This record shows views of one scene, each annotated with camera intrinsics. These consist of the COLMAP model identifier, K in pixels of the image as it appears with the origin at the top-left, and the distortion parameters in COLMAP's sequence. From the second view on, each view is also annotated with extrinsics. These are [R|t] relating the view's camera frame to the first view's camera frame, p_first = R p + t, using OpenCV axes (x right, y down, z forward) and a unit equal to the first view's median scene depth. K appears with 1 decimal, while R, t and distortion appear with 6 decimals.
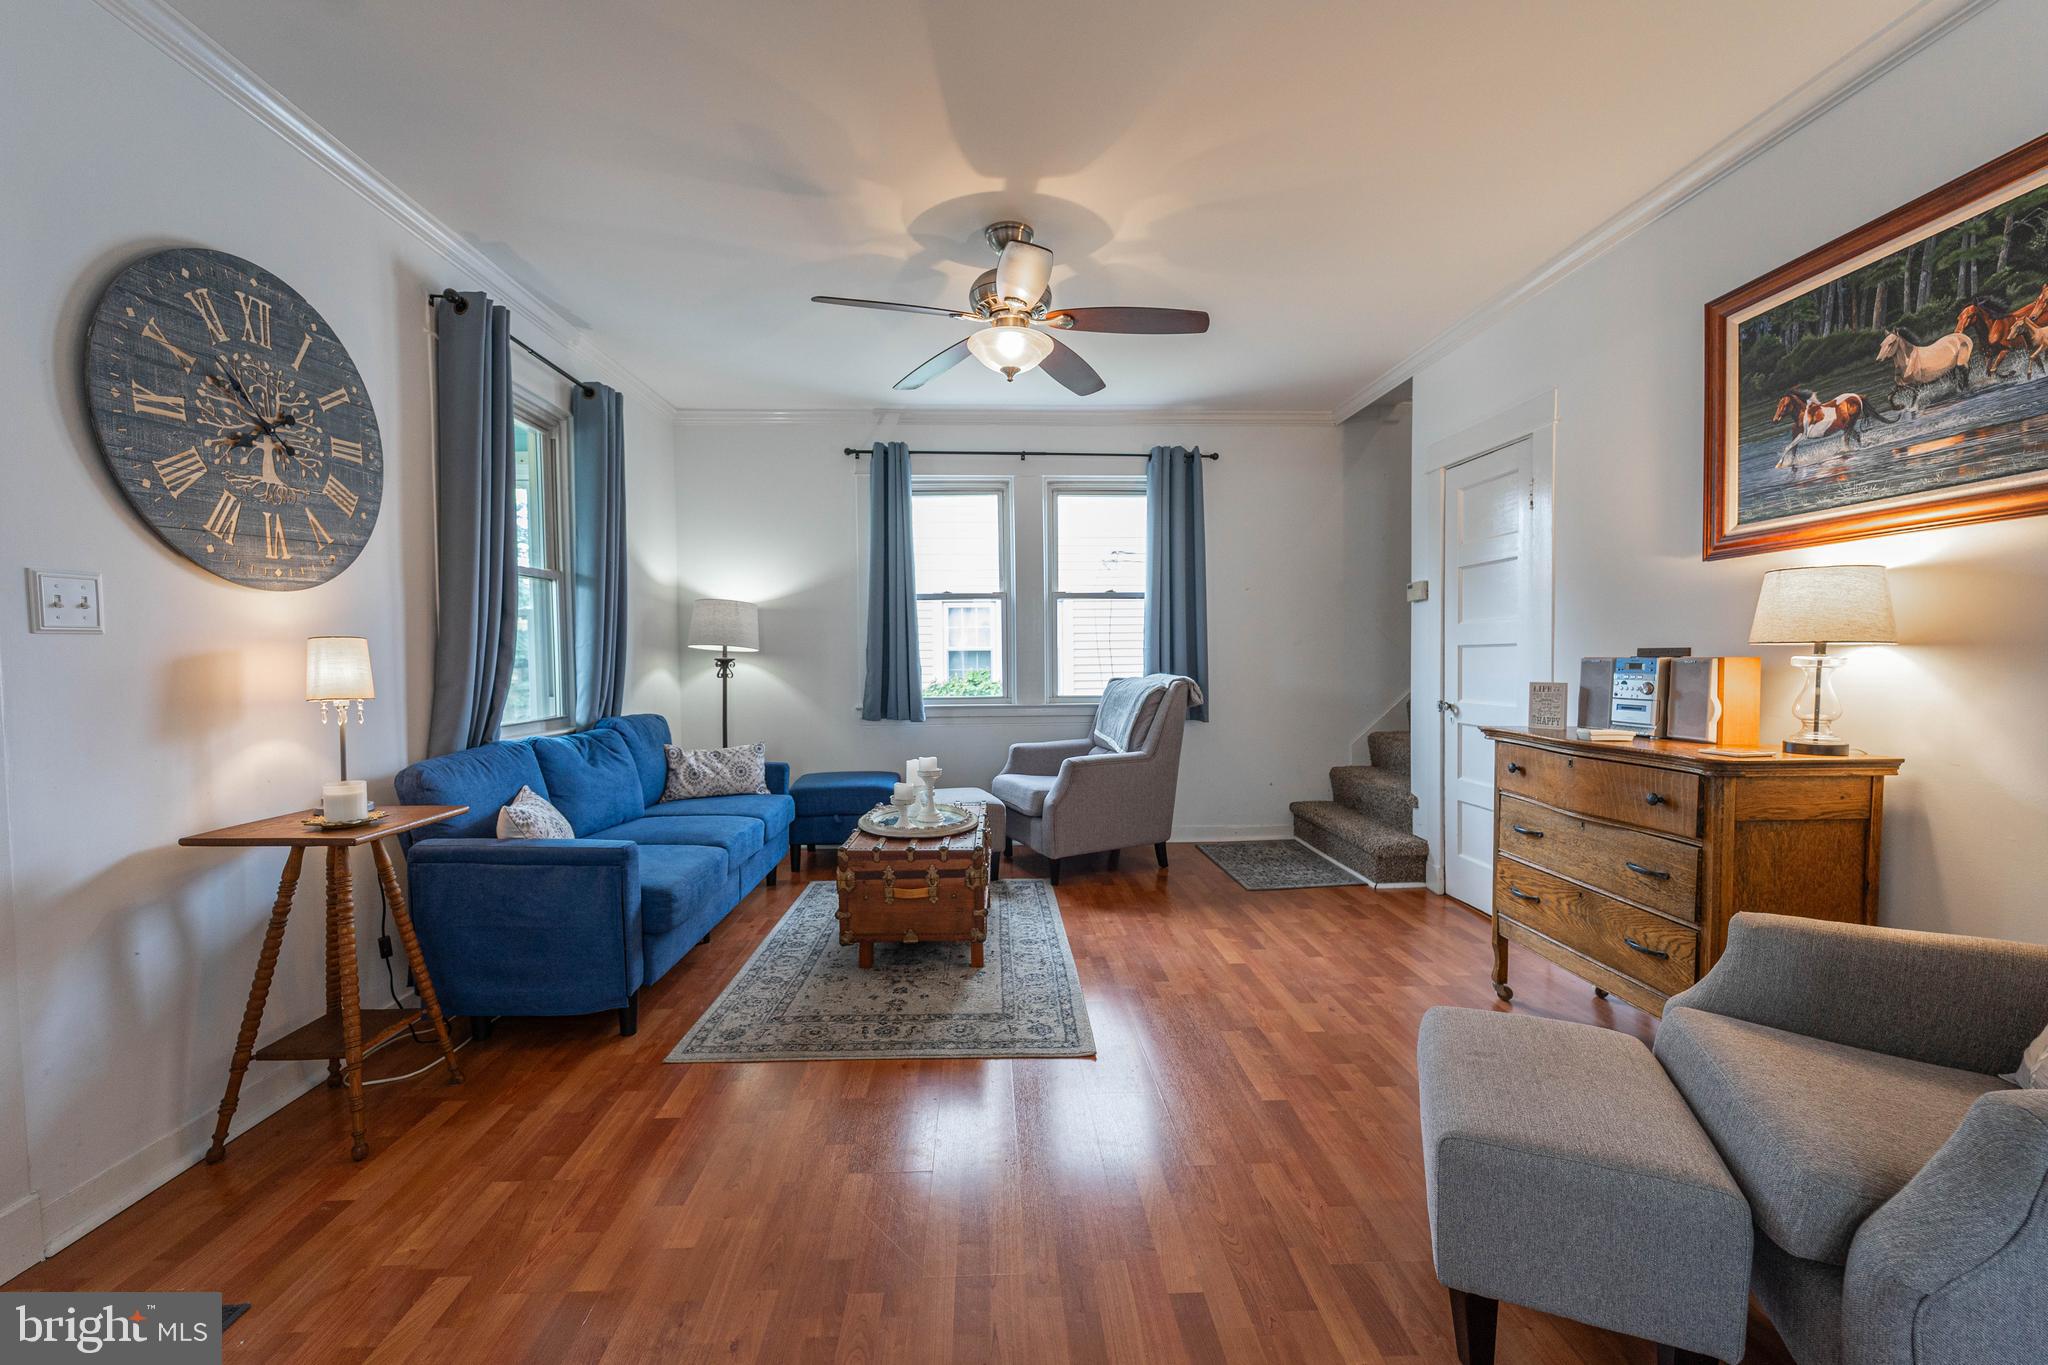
lens RADIAL K [[793.4, 0, 1024.0], [0, 793.4, 682.5], [0, 0, 1]] dist [-0.014830, 0.000288]
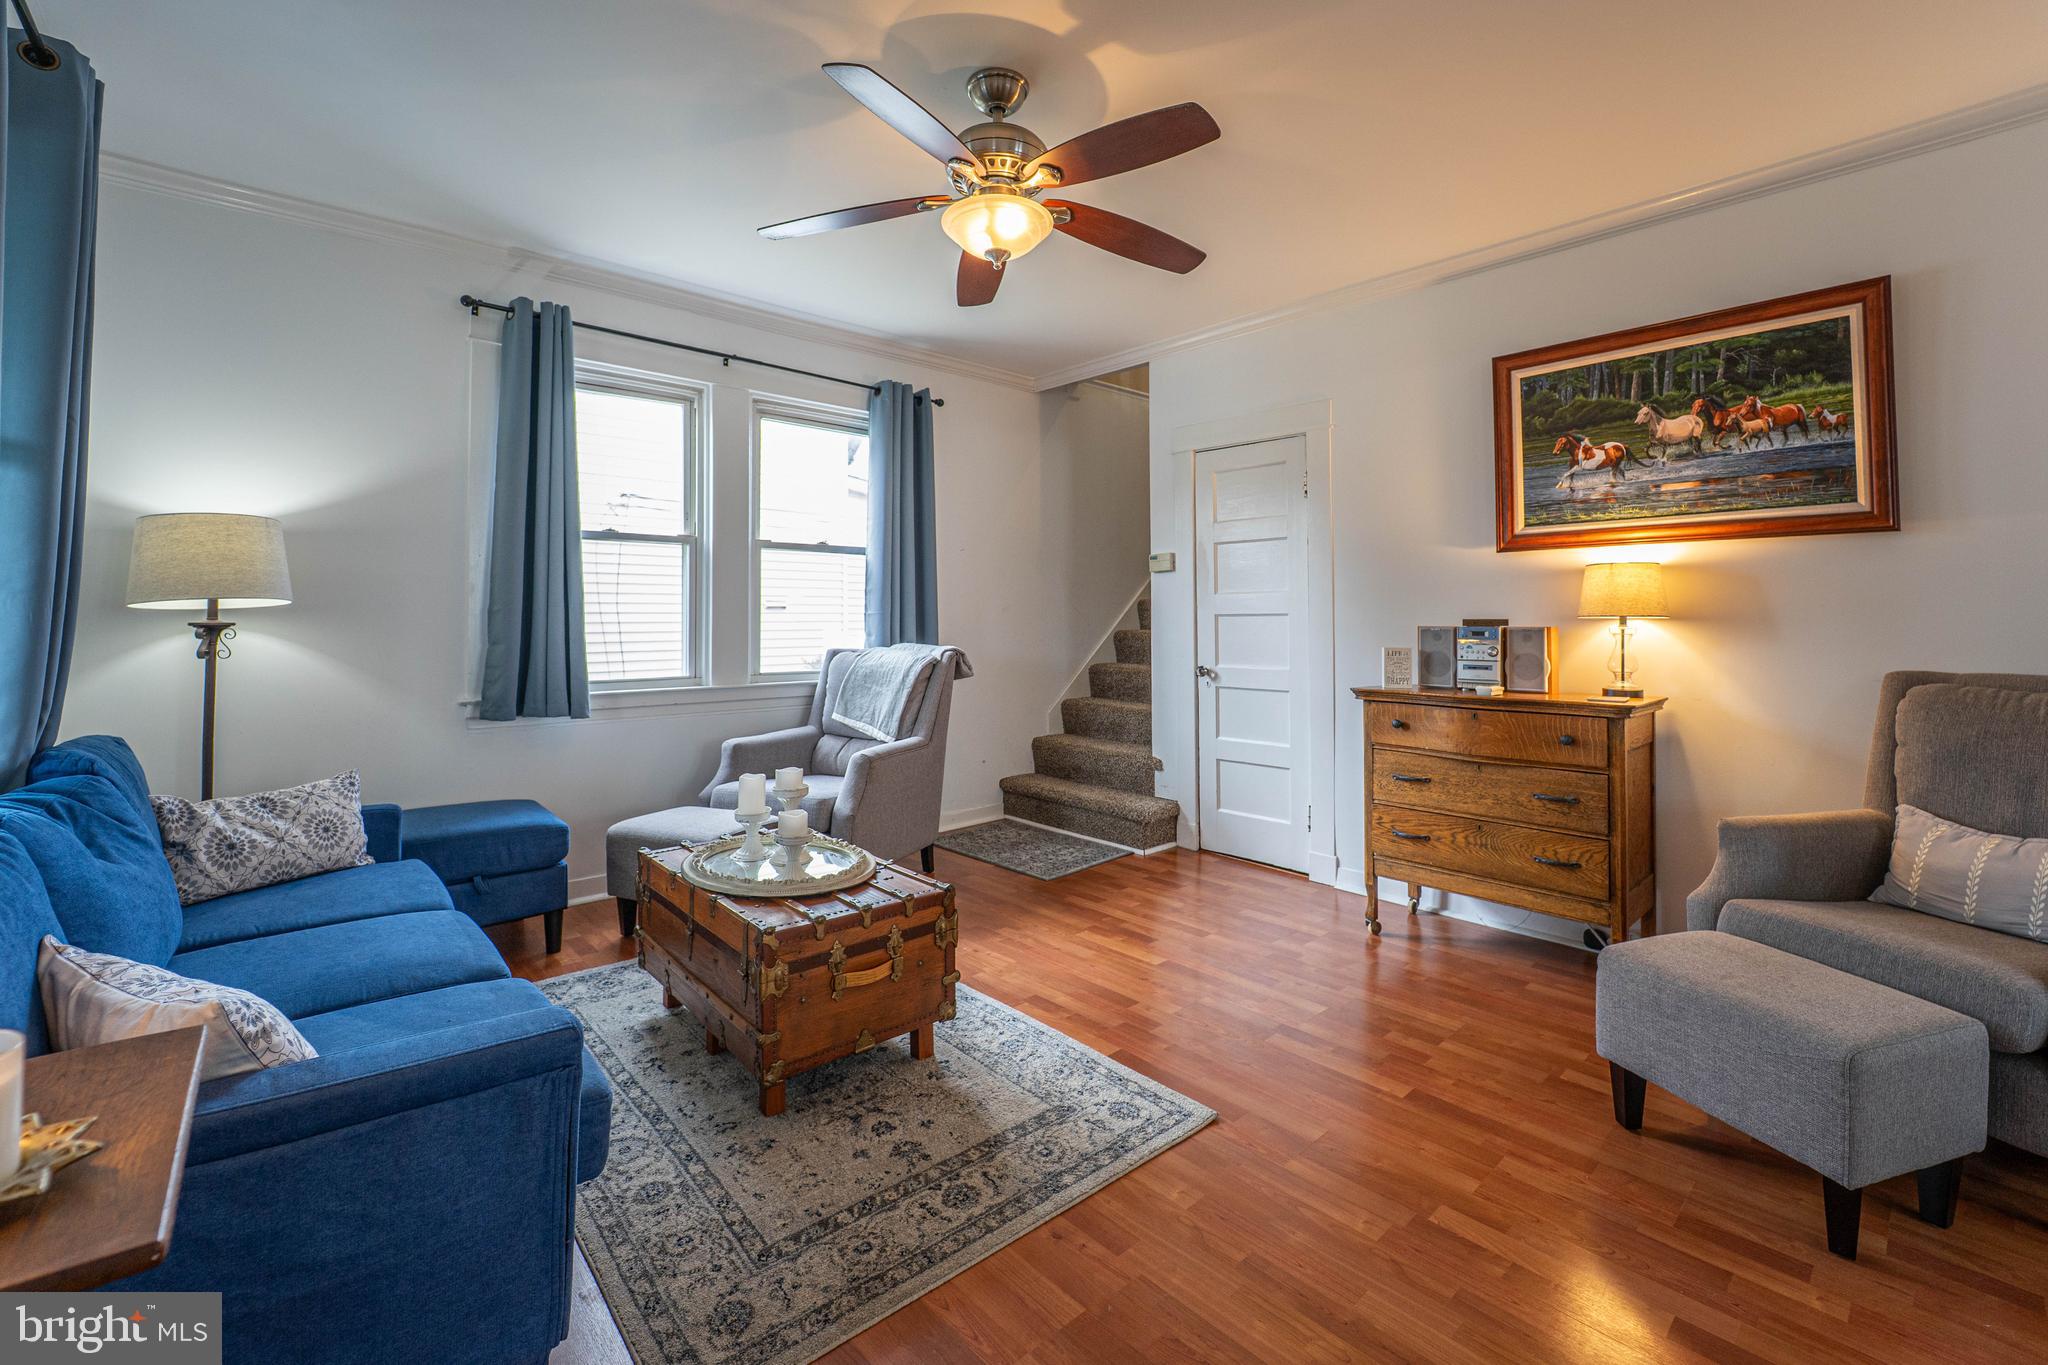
lens RADIAL K [[845.1, 0, 1028.0], [0, 845.1, 593.1], [0, 0, 1]] dist [-0.025843, -0.000132]
pose [[0.775235, 0.027077, 0.631093, -0.494620], [0.014960, 0.998014, -0.061196, -0.011755], [-0.631496, 0.056882, 0.773290, 0.344969]]
